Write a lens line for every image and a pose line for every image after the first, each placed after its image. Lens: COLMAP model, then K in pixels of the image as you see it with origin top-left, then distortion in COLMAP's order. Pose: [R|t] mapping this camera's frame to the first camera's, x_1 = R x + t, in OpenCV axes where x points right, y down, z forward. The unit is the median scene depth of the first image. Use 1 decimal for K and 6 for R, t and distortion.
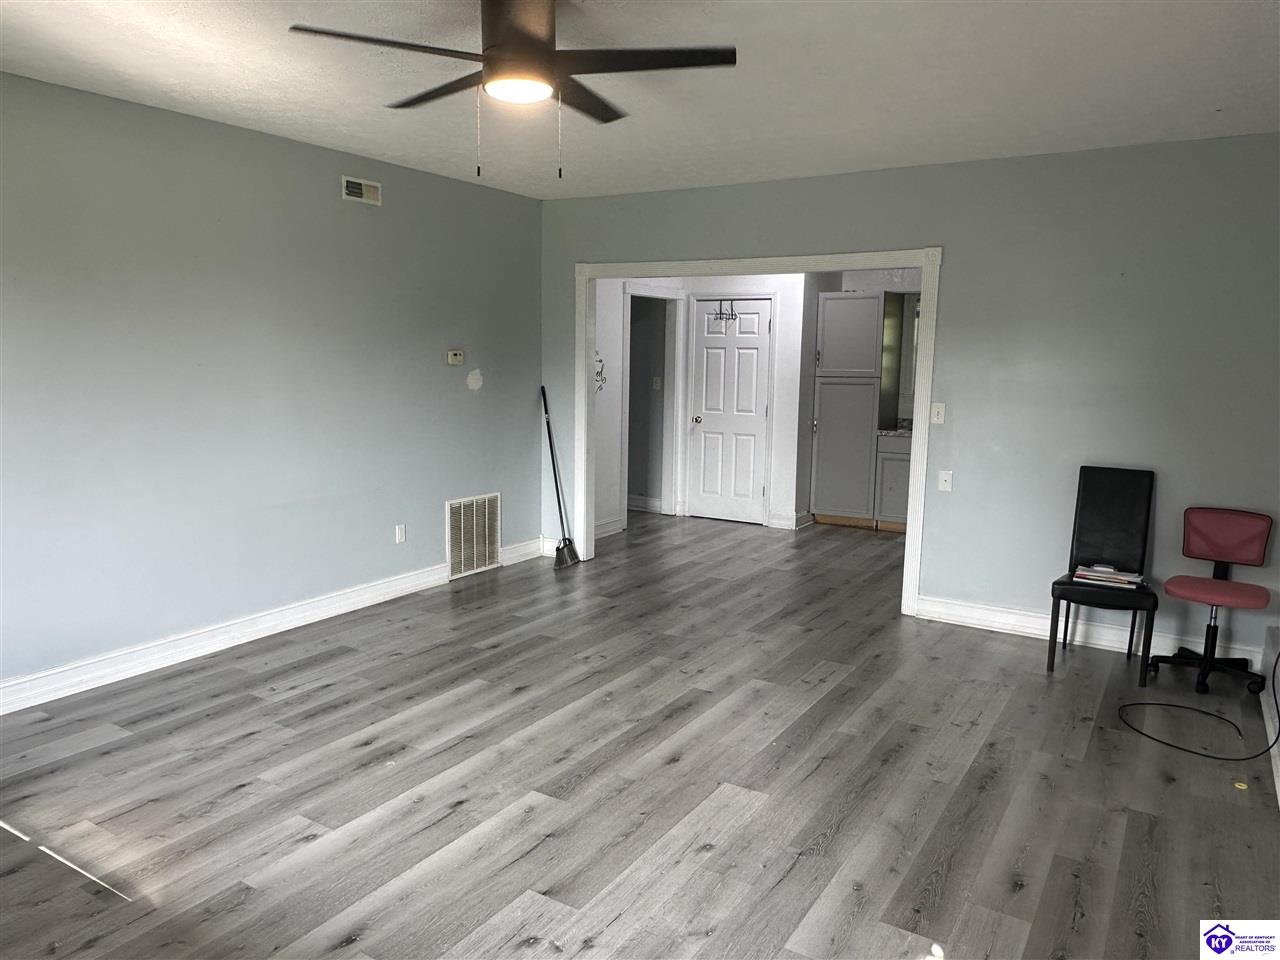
lens RADIAL K [[899.4, 0, 639.5], [0, 899.4, 482.2], [0, 0, 1]] dist [-0.003410, -0.002473]
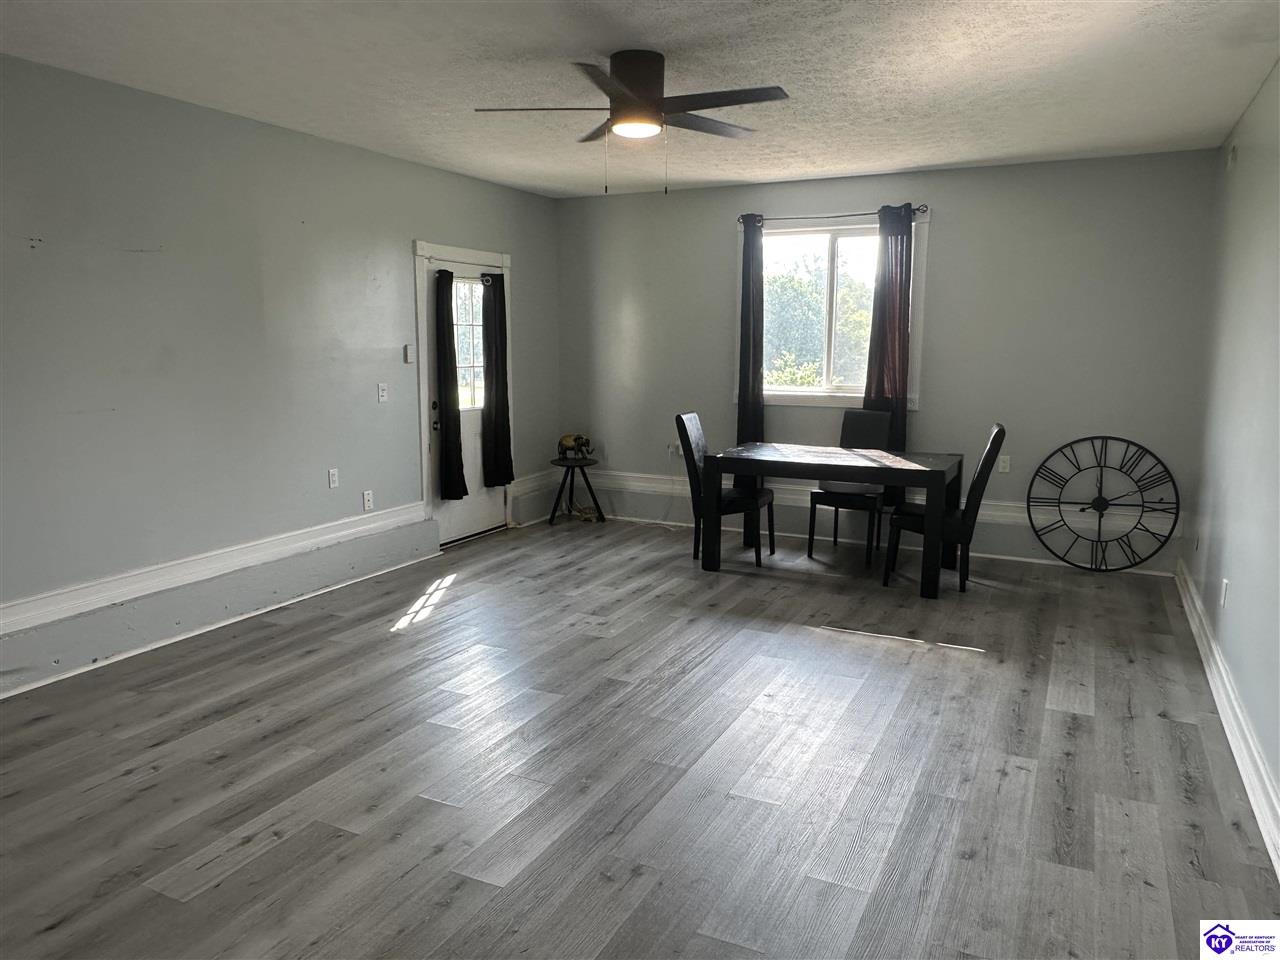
lens RADIAL K [[899.4, 0, 641.0], [0, 899.4, 479.3], [0, 0, 1]] dist [-0.003410, -0.002473]
pose [[-0.995237, -0.004783, -0.097368, -0.008312], [-0.033073, 0.956127, 0.291081, -0.258243], [0.091704, 0.292915, -0.951731, 1.920119]]
